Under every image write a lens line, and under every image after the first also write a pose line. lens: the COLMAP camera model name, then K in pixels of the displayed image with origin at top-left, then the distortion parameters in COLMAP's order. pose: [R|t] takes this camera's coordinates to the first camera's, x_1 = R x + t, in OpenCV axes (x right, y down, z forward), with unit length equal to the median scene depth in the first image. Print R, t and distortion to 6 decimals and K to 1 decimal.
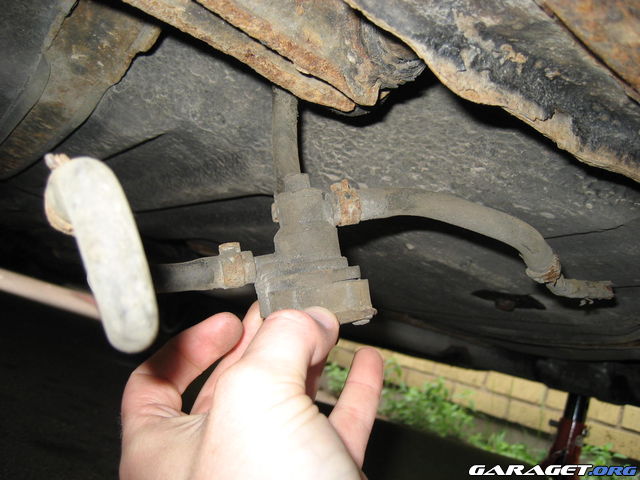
lens RADIAL K [[668.9, 0, 320.0], [0, 668.9, 240.0], [0, 0, 1]] dist [-0.159254, 0.203702]
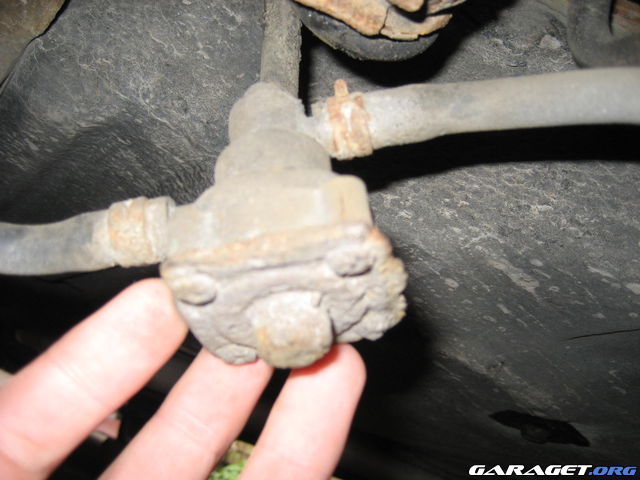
lens RADIAL K [[668.9, 0, 320.0], [0, 668.9, 240.0], [0, 0, 1]] dist [-0.159254, 0.203702]
pose [[0.993380, 0.114868, -0.001516, 0.015276], [-0.112956, 0.974274, -0.195016, 0.080707], [-0.020924, 0.193897, 0.980799, 0.332295]]
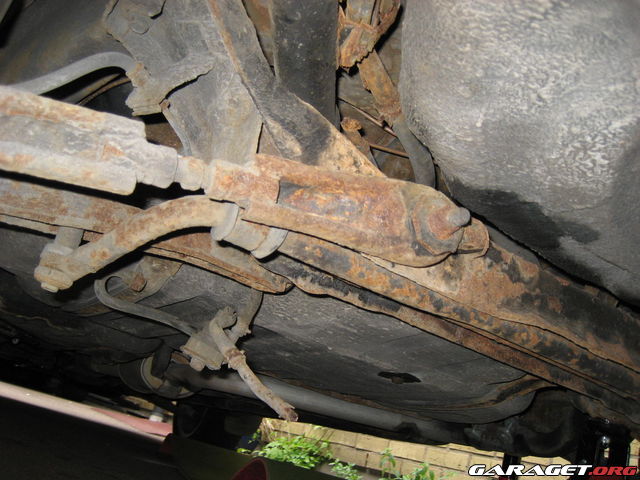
lens RADIAL K [[668.9, 0, 320.0], [0, 668.9, 240.0], [0, 0, 1]] dist [-0.159254, 0.203702]
pose [[0.998638, -0.051321, -0.009423, 0.175496], [0.049142, 0.985760, -0.160819, 0.011819], [0.017542, 0.160136, 0.986939, -1.053517]]
